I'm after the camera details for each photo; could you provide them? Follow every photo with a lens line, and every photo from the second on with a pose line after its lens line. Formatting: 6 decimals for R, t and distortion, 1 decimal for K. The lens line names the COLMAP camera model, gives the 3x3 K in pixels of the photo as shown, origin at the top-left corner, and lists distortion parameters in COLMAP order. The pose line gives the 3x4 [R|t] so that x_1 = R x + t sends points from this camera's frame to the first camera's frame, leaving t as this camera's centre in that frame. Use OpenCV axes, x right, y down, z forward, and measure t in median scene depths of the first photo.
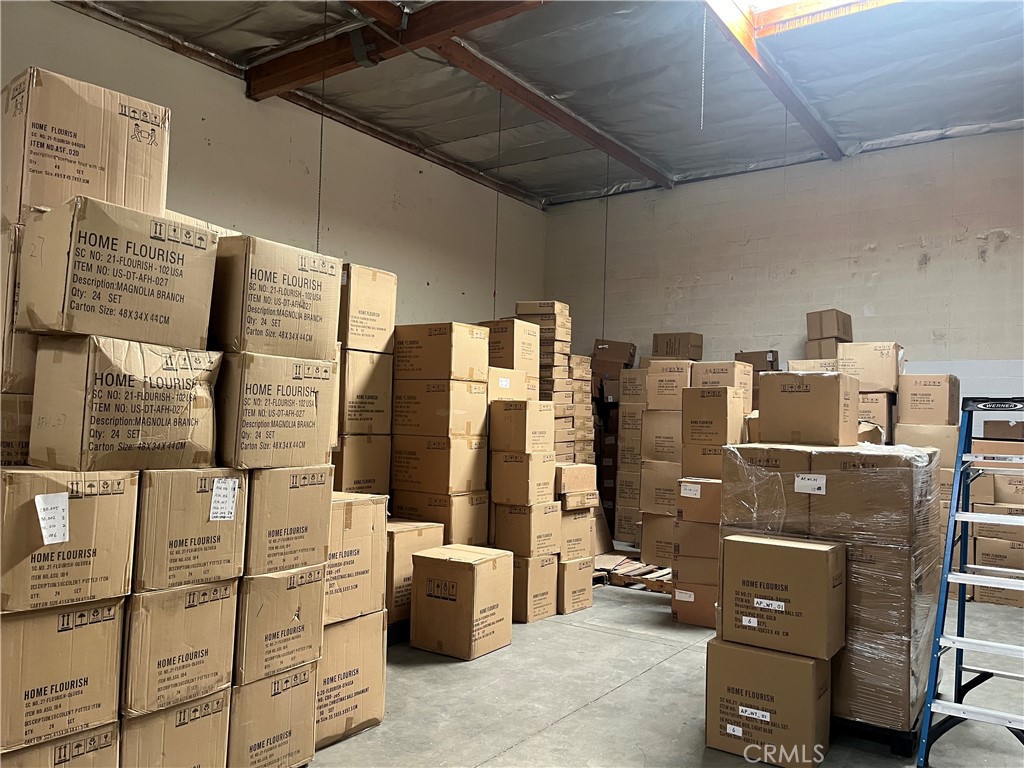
lens RADIAL K [[776.7, 0, 508.5], [0, 776.7, 393.6], [0, 0, 1]] dist [0.092148, -0.121283]
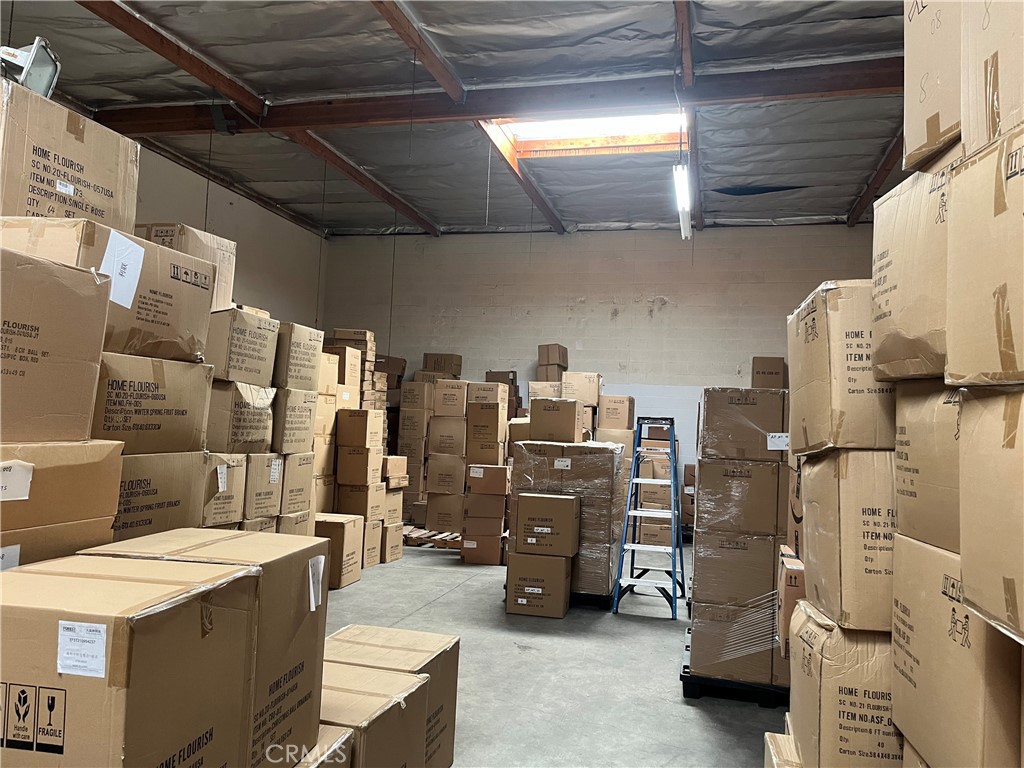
lens RADIAL K [[776.7, 0, 508.5], [0, 776.7, 393.6], [0, 0, 1]] dist [0.092148, -0.121283]
pose [[0.934960, 0.026761, 0.353741, -0.229251], [-0.027768, 0.999612, -0.002230, -0.023435], [-0.353664, -0.007738, 0.935341, -0.386602]]
